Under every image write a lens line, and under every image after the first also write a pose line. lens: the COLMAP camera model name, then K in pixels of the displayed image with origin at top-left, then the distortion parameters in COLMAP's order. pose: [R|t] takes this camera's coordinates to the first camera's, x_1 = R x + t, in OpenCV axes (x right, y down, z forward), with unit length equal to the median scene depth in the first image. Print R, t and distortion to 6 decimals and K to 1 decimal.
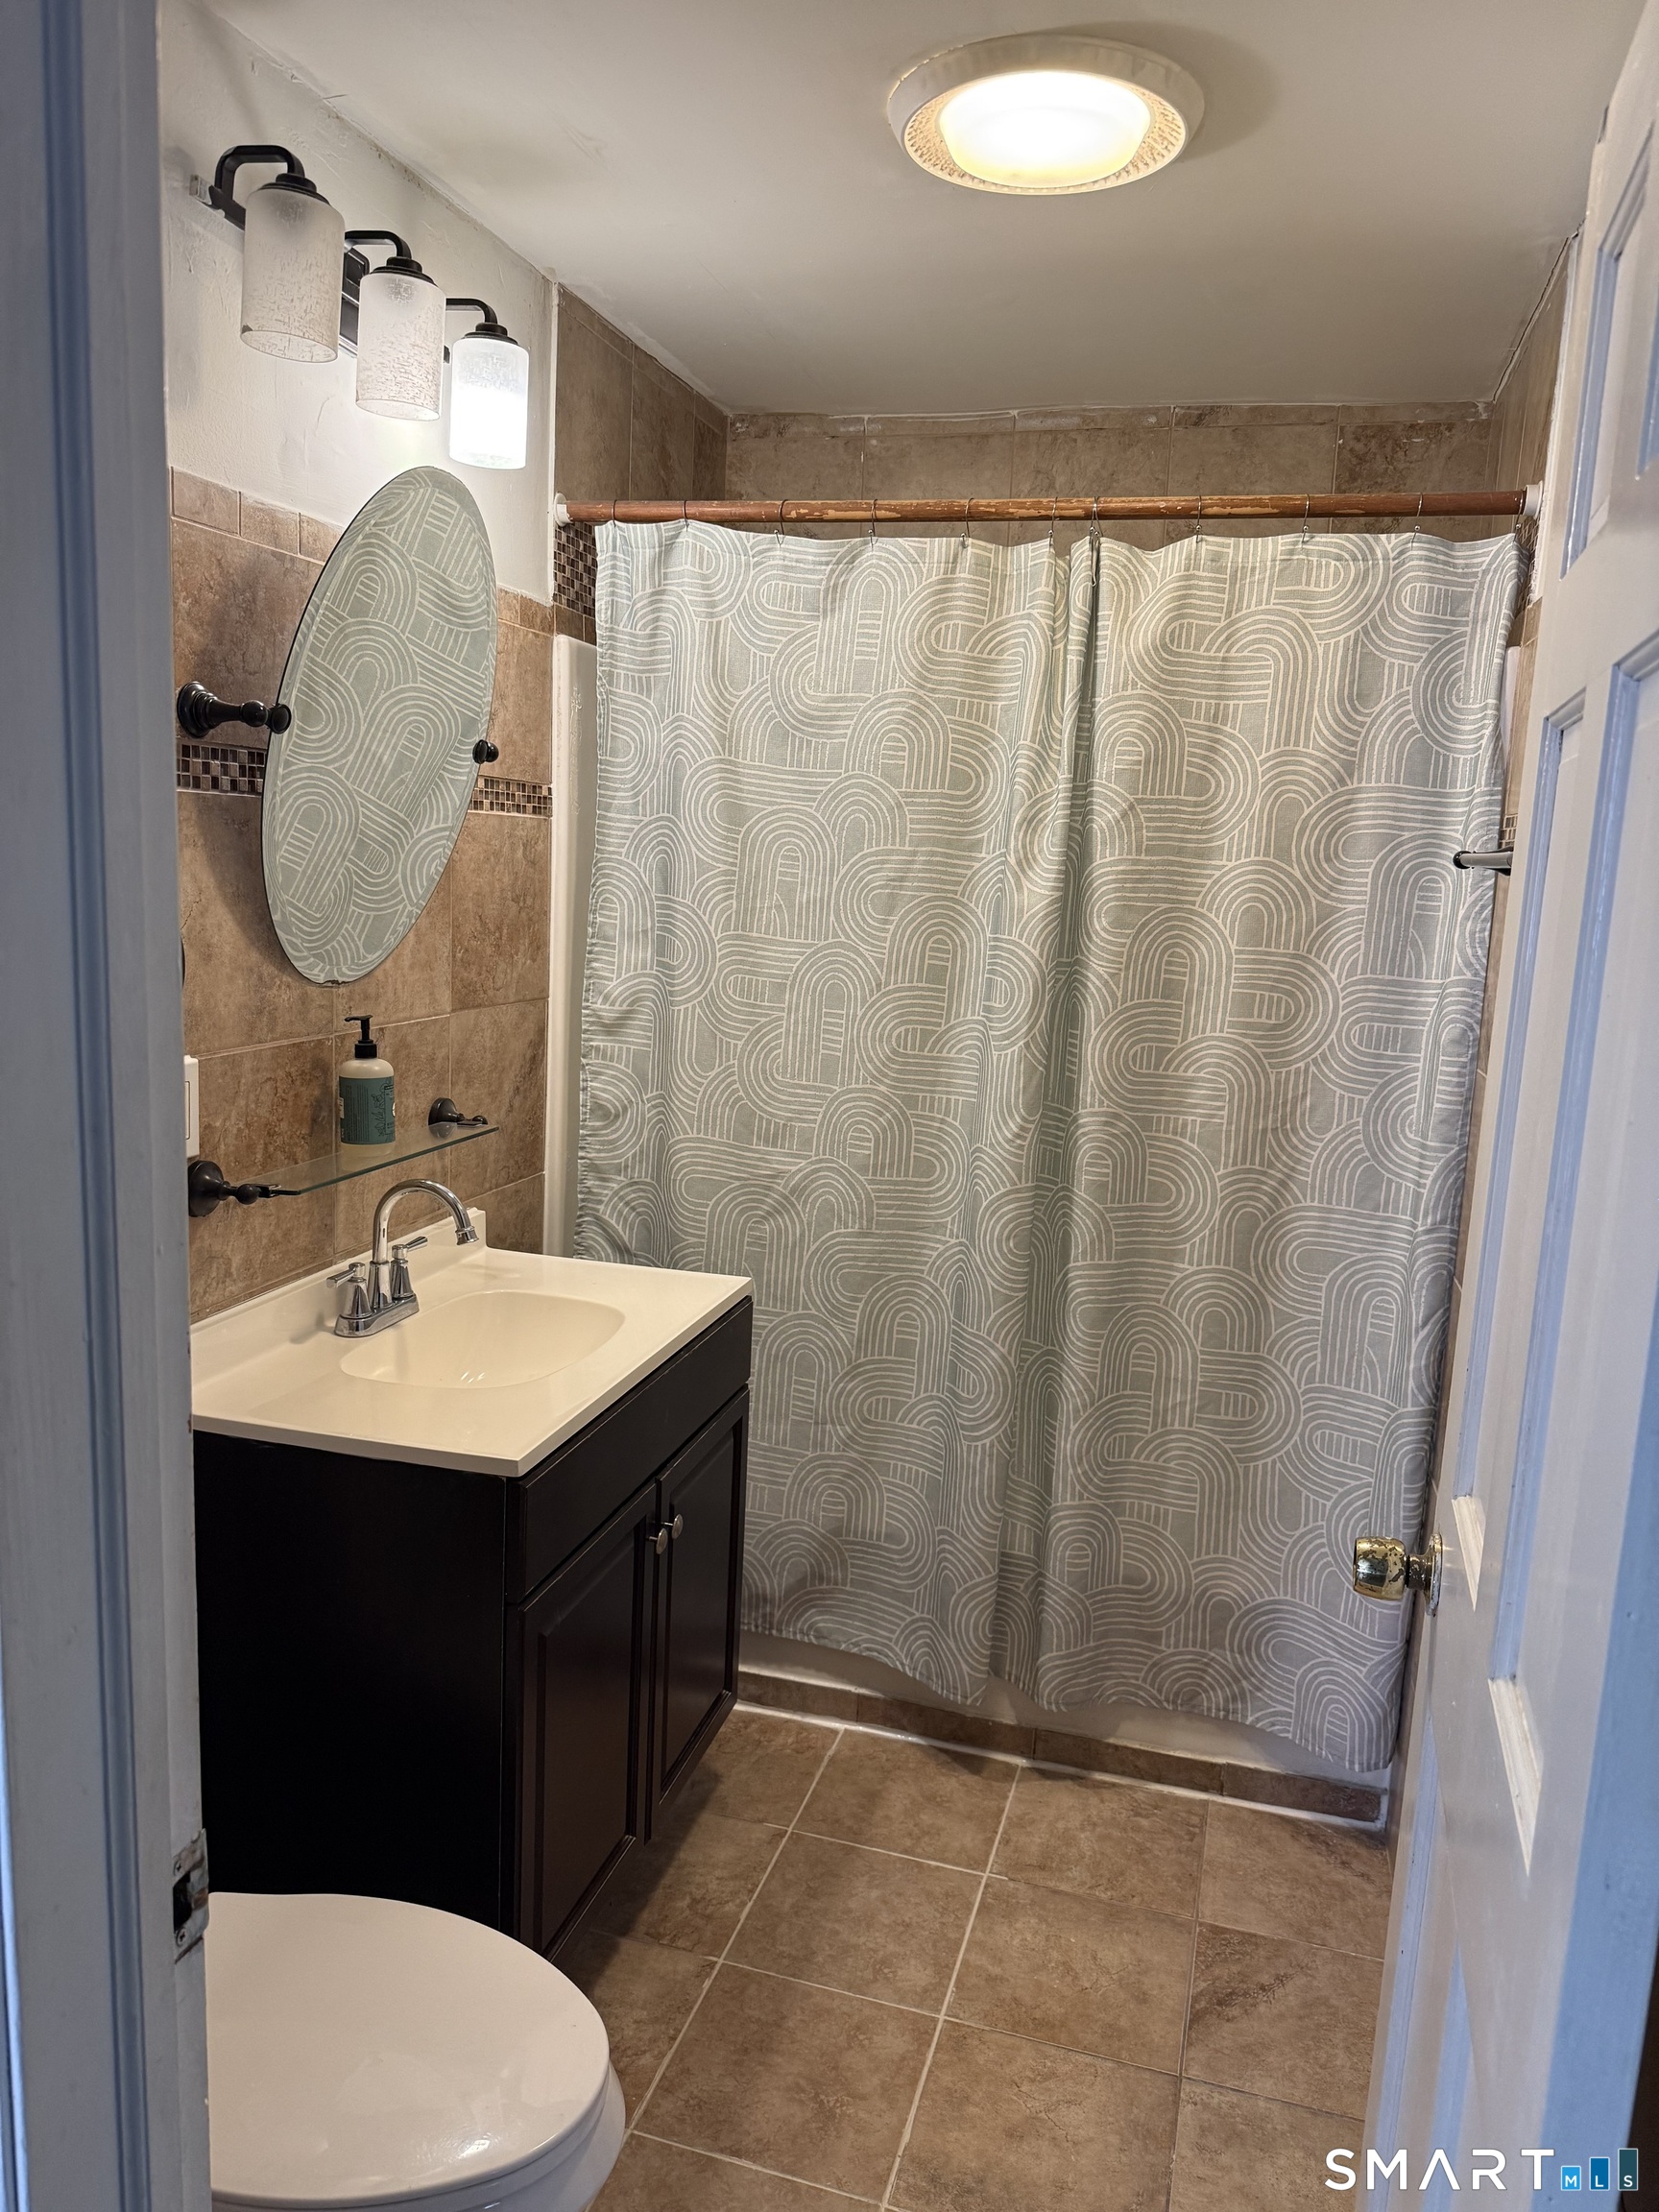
lens RADIAL K [[1660.3, 0, 787.3], [0, 1660.3, 1111.2], [0, 0, 1]] dist [0.255940, -0.370843]
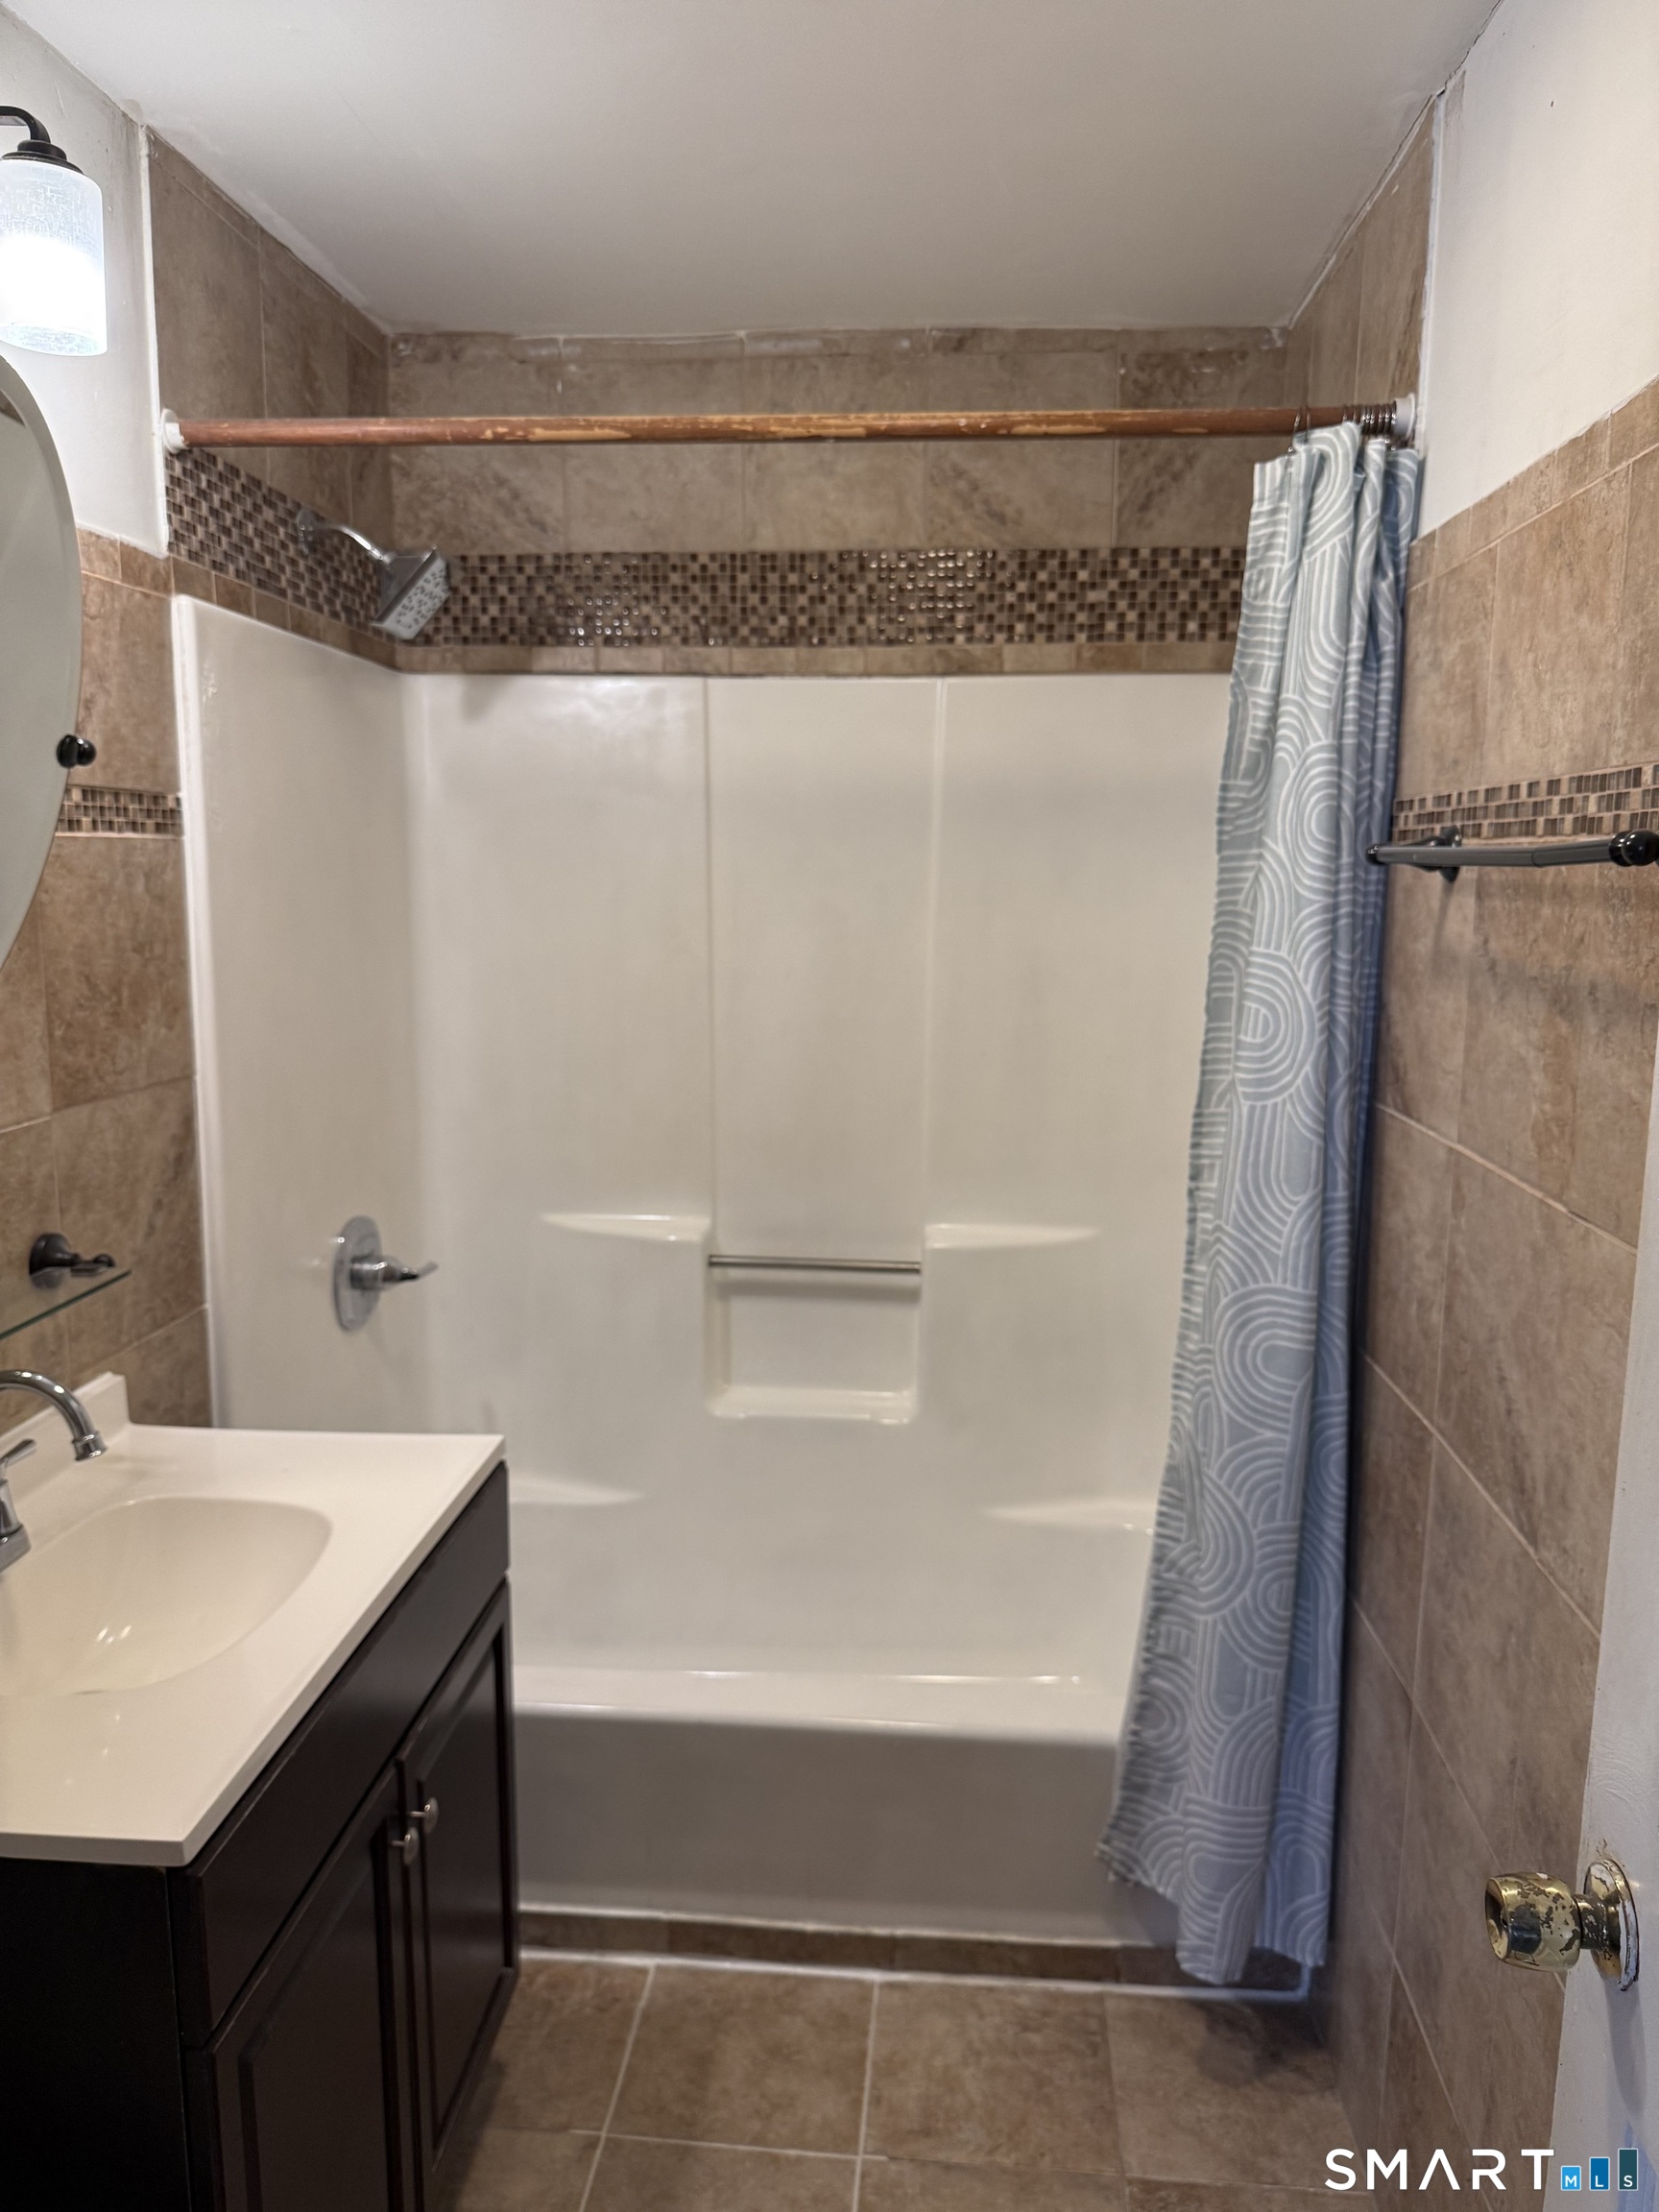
lens RADIAL K [[1562.0, 0, 770.4], [0, 1562.0, 1066.8], [0, 0, 1]] dist [0.043064, -0.059449]
pose [[0.979640, -0.069725, 0.188268, -0.024740], [0.071374, 0.997448, -0.001984, -0.055068], [-0.187649, 0.015381, 0.982116, 0.281272]]
